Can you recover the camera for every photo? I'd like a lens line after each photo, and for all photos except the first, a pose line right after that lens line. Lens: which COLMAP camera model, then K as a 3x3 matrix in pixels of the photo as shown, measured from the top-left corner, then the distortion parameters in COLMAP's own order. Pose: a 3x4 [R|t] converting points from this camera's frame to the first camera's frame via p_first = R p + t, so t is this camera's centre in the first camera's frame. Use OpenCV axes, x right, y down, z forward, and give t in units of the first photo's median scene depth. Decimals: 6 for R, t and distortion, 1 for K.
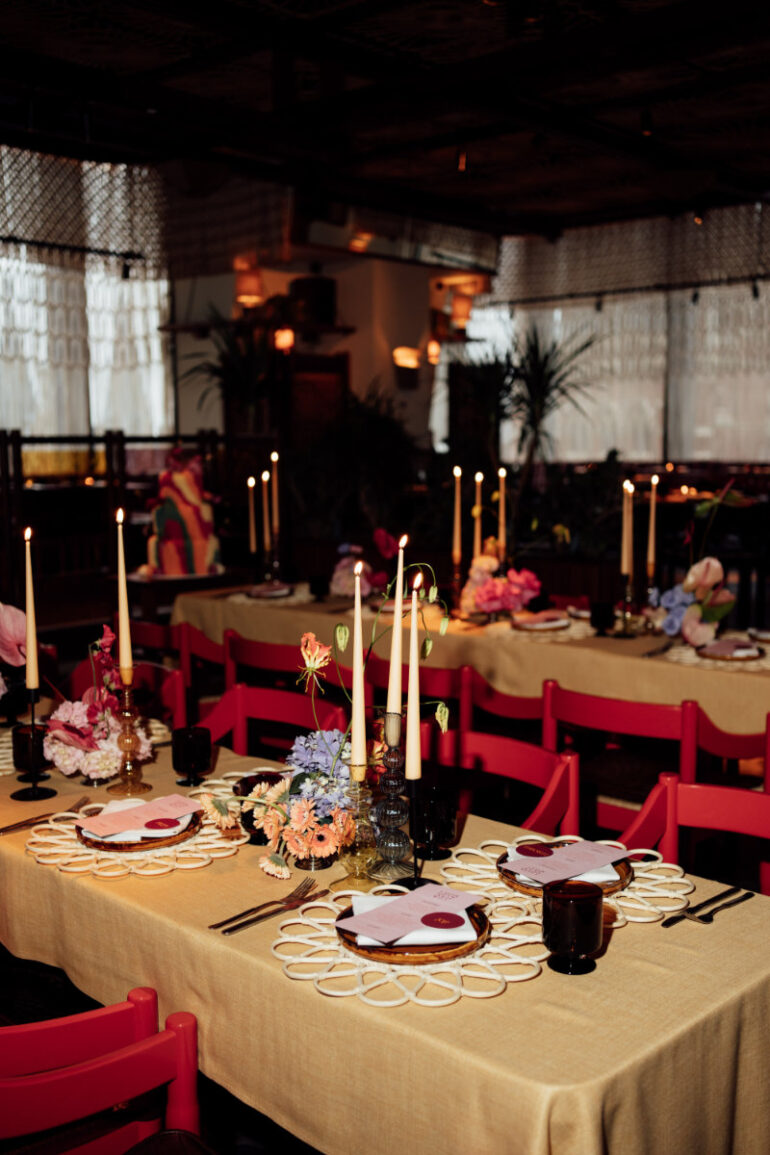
lens RADIAL K [[1177.1, 0, 385.0], [0, 1177.1, 577.5], [0, 0, 1]] dist [0.006684, 0.000152]
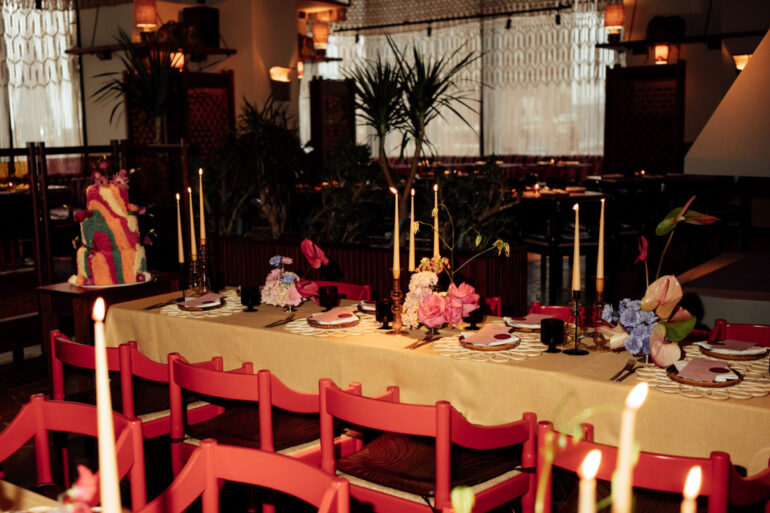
lens RADIAL K [[868.8, 0, 319.2], [0, 868.8, 256.0], [0, 0, 1]] dist [-0.021993, -0.008799]
pose [[0.994652, -0.027850, 0.099456, -0.049575], [0.025604, 0.999389, 0.023795, -0.031615], [-0.100058, -0.021122, 0.994757, 0.163483]]
